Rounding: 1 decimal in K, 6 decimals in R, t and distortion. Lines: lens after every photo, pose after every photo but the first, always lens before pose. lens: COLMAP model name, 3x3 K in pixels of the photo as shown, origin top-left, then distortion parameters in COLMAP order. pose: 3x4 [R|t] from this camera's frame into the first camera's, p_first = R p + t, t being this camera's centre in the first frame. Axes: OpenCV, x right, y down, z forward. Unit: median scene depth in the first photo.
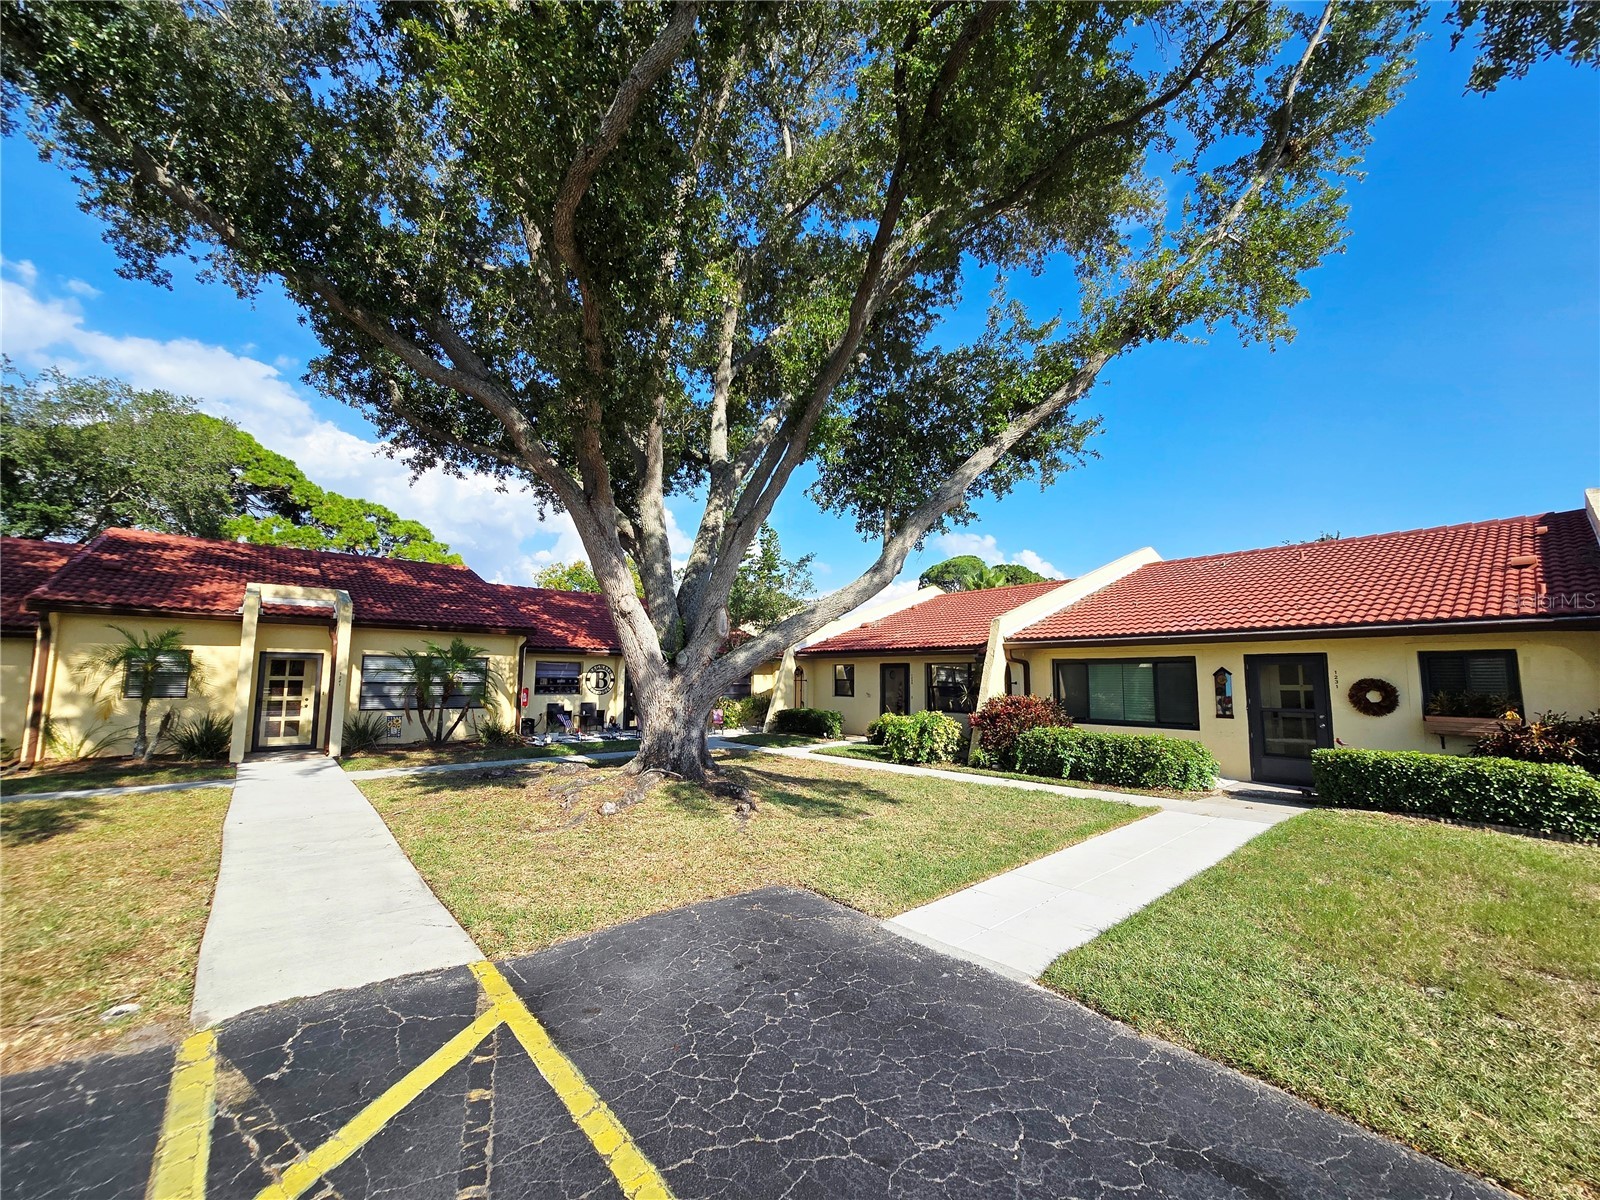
lens RADIAL K [[659.1, 0, 803.7], [0, 659.1, 608.2], [0, 0, 1]] dist [-0.007714, 0.004266]
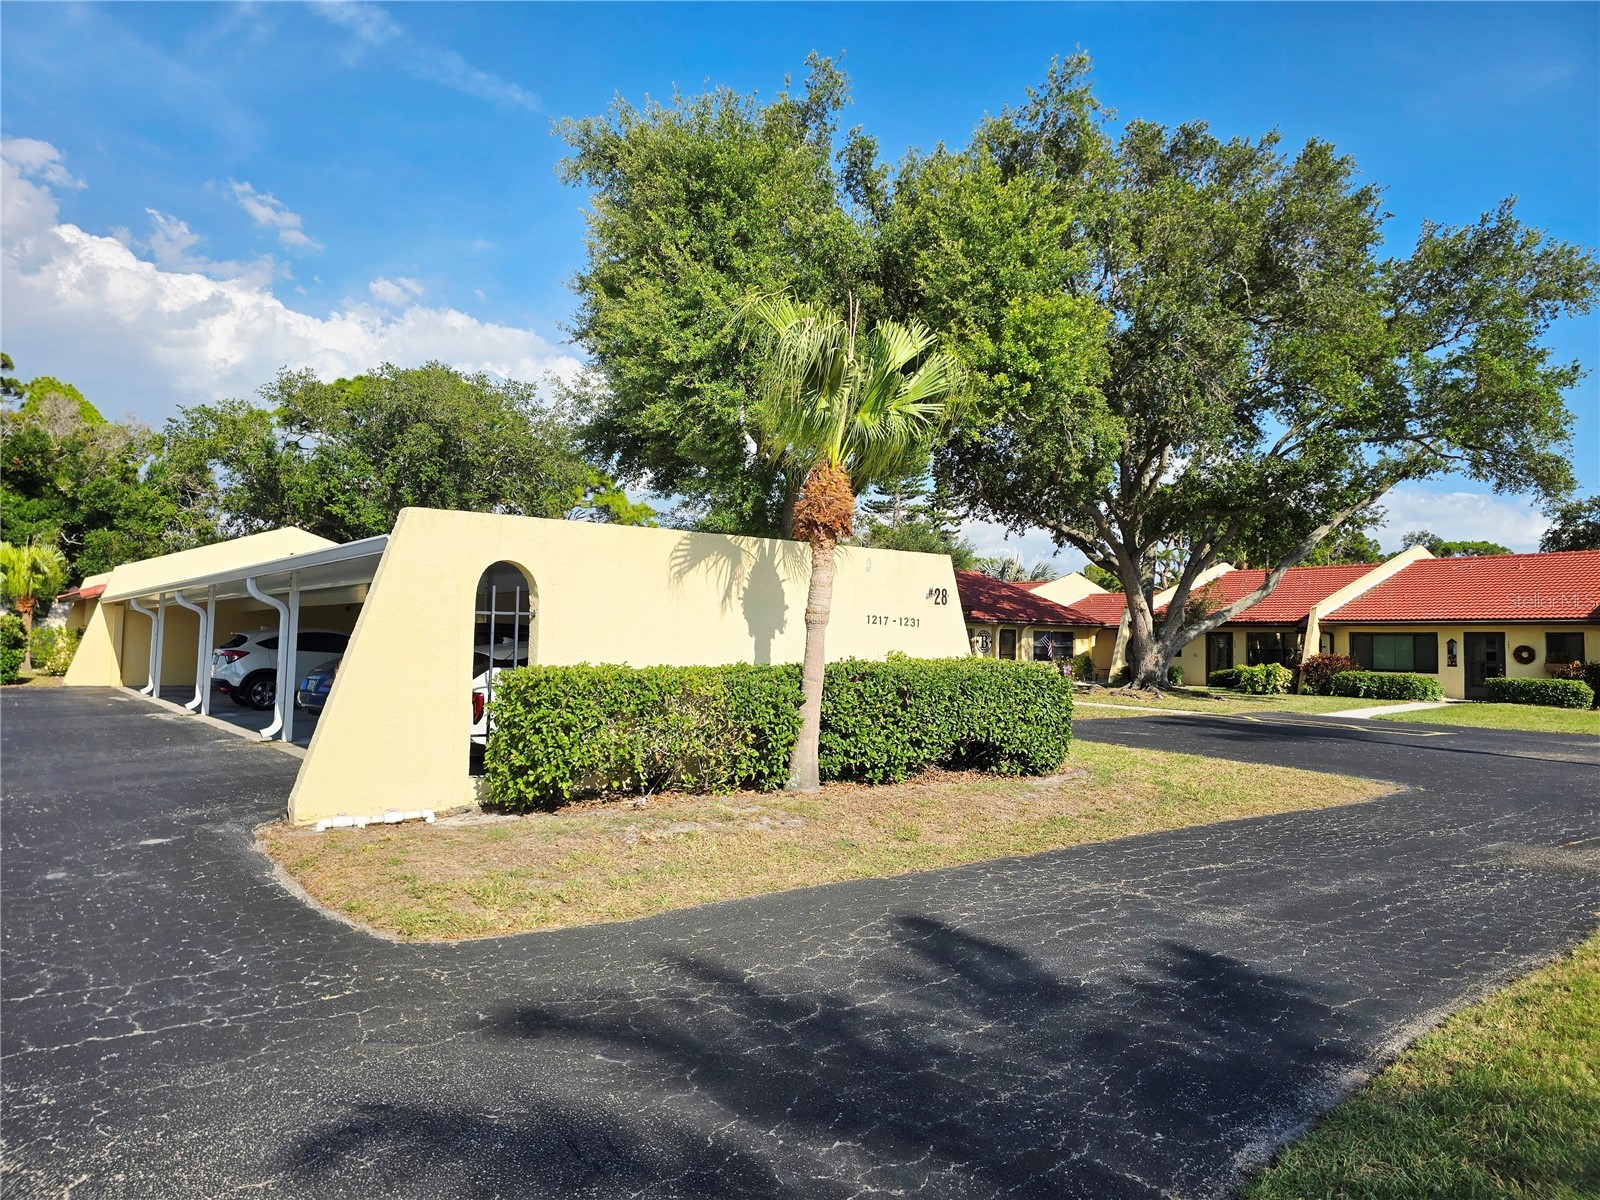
lens RADIAL K [[1089.2, 0, 797.6], [0, 1089.2, 590.6], [0, 0, 1]] dist [0.058942, -0.031088]
pose [[0.998785, 0.003110, -0.049189, -1.027909], [-0.000150, 0.998195, 0.060053, -0.228309], [0.049287, -0.059973, 0.996982, -2.148974]]
